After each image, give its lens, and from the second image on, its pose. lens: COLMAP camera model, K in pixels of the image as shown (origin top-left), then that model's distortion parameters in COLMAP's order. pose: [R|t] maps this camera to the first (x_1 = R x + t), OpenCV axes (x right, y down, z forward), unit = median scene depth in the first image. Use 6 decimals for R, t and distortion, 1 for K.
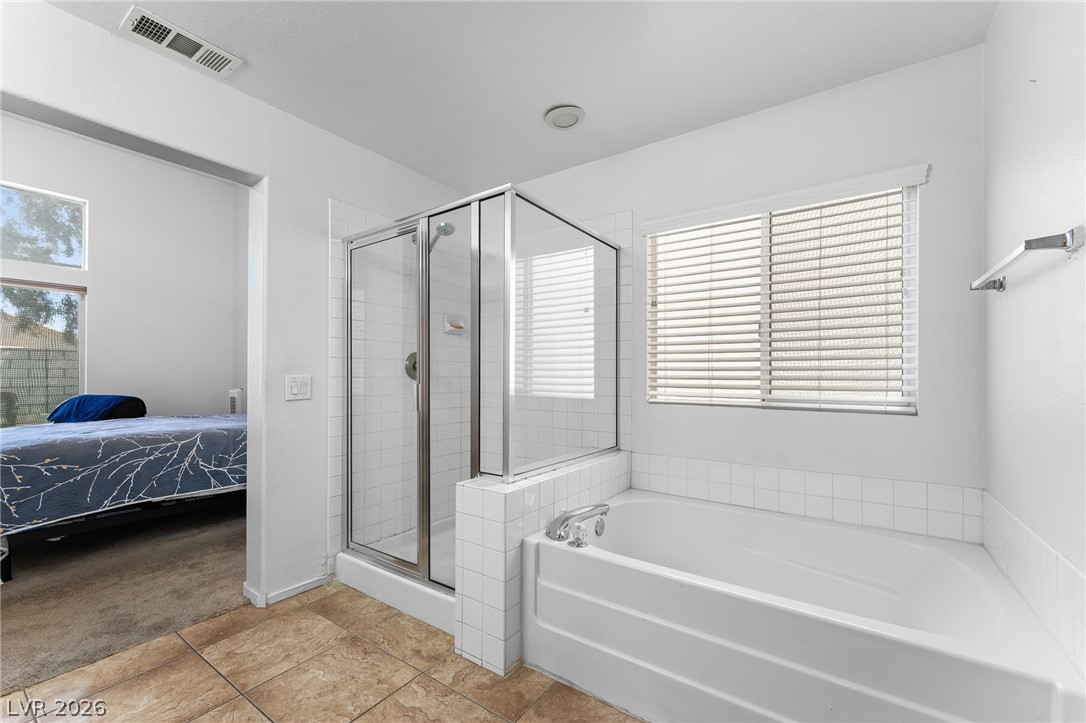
lens RADIAL K [[438.4, 0, 549.1], [0, 438.4, 375.7], [0, 0, 1]] dist [0.000068, -0.000588]
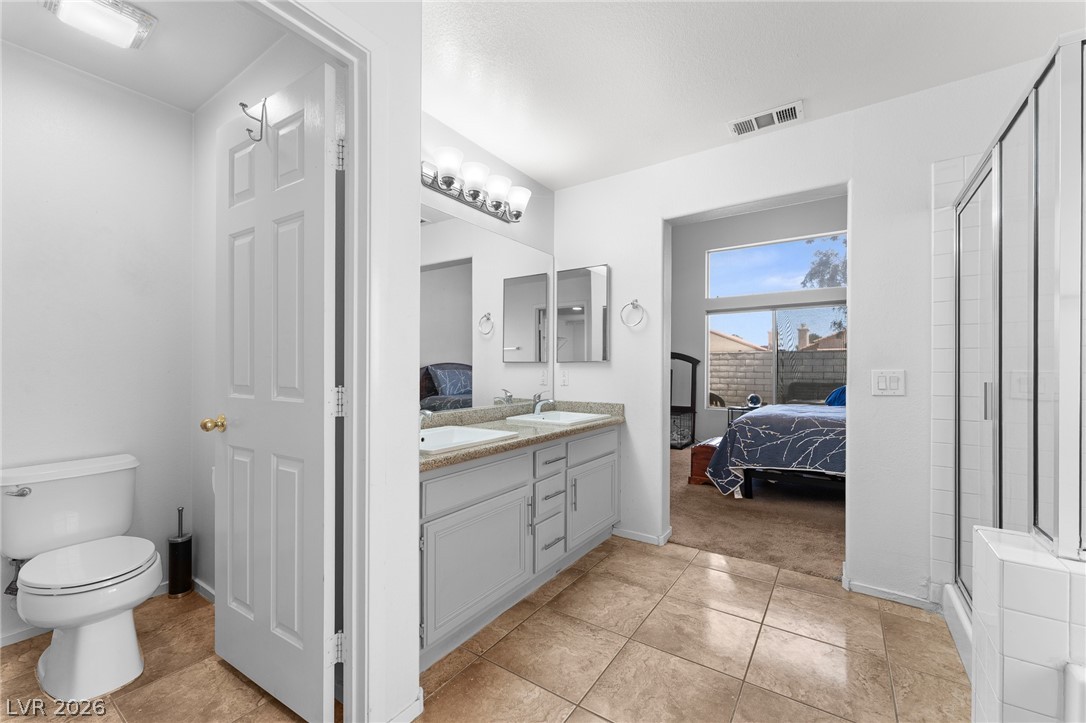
lens RADIAL K [[438.4, 0, 545.9], [0, 438.4, 370.1], [0, 0, 1]] dist [0.000068, -0.000588]
pose [[0.009586, -0.000231, -0.999954, 0.368084], [-0.001879, 0.999998, -0.000249, 0.001384], [0.999952, 0.001882, 0.009585, 0.247788]]
